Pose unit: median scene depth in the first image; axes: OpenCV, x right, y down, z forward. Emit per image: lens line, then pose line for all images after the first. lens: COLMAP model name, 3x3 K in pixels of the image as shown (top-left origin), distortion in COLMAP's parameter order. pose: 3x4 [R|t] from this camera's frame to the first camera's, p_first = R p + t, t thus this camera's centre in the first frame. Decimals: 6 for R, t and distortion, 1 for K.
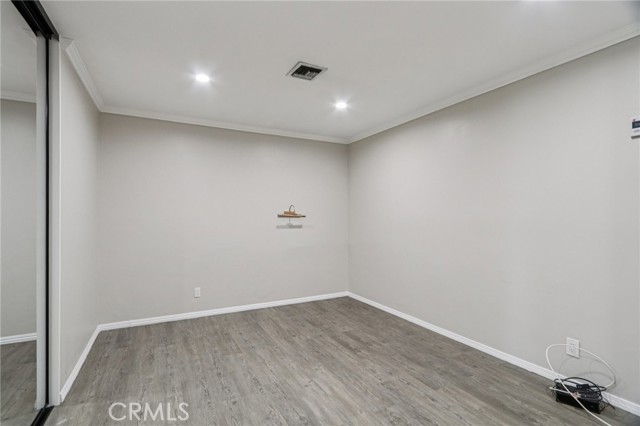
lens RADIAL K [[302.1, 0, 309.3], [0, 302.1, 215.4], [0, 0, 1]] dist [-0.012567, 0.000126]
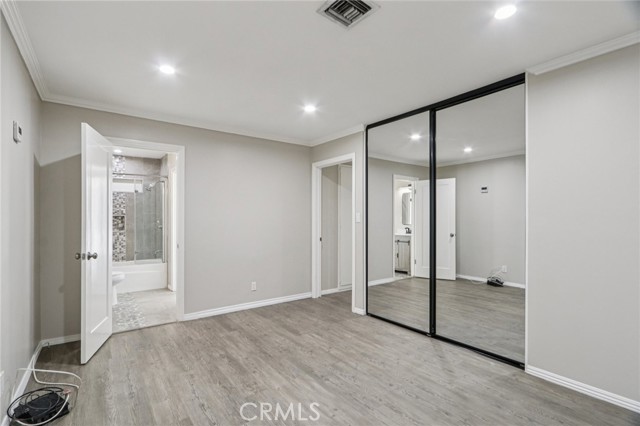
lens RADIAL K [[302.1, 0, 309.3], [0, 302.1, 215.4], [0, 0, 1]] dist [-0.012567, 0.000126]
pose [[-0.988476, -0.003111, -0.151348, 0.162960], [-0.000780, 0.999880, -0.015457, 0.007329], [0.151378, -0.015161, -0.988360, 1.517942]]
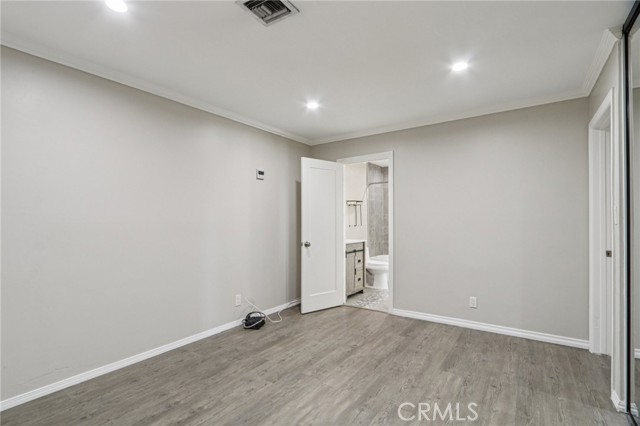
lens RADIAL K [[302.1, 0, 309.3], [0, 302.1, 215.4], [0, 0, 1]] dist [-0.012567, 0.000126]
pose [[-0.453507, 0.013552, 0.891149, -0.605753], [-0.000223, 0.999883, -0.015319, 0.004428], [-0.891252, -0.007146, -0.453451, 1.117819]]
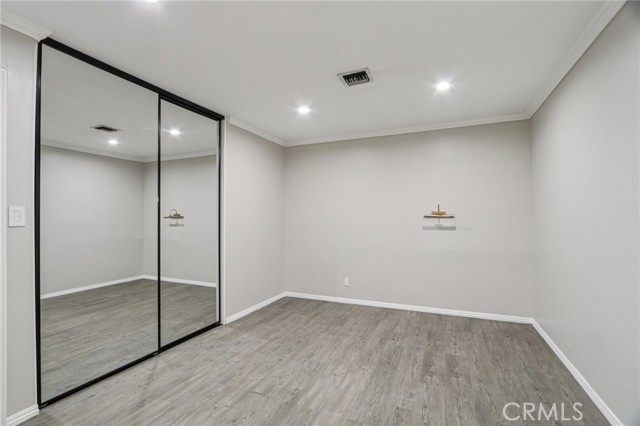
lens RADIAL K [[302.1, 0, 309.3], [0, 302.1, 215.4], [0, 0, 1]] dist [-0.012567, 0.000126]
pose [[0.621244, -0.009966, -0.783554, 0.633487], [0.007986, 0.999948, -0.006386, 0.002654], [0.783577, -0.002290, 0.621291, 0.210193]]
